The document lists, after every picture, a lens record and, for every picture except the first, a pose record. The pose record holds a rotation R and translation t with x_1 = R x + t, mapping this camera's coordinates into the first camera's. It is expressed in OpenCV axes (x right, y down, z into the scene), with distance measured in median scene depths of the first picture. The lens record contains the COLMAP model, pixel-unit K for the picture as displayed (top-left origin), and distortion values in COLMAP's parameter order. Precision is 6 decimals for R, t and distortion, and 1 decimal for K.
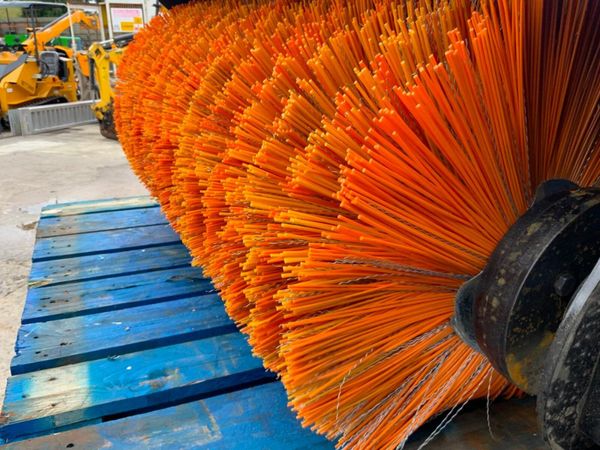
lens RADIAL K [[502.4, 0, 300.6], [0, 502.4, 226.3], [0, 0, 1]] dist [0.036929, -0.068002]
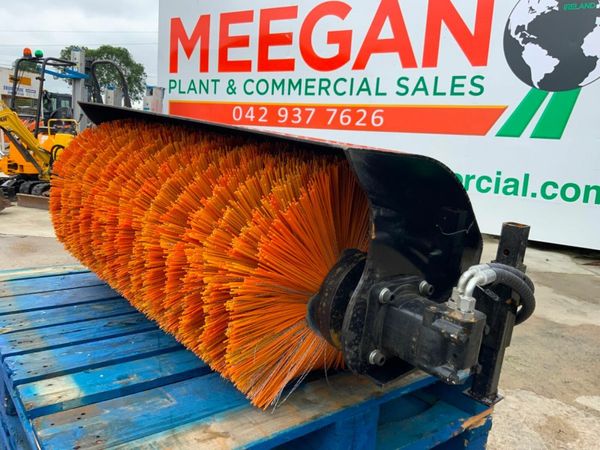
lens RADIAL K [[502.4, 0, 296.5], [0, 502.4, 223.2], [0, 0, 1]] dist [0.036929, -0.068002]
pose [[0.961555, 0.010915, 0.274395, -0.276771], [0.030610, 0.988722, -0.146599, 0.096740], [-0.272900, 0.149362, 0.950377, -0.907369]]
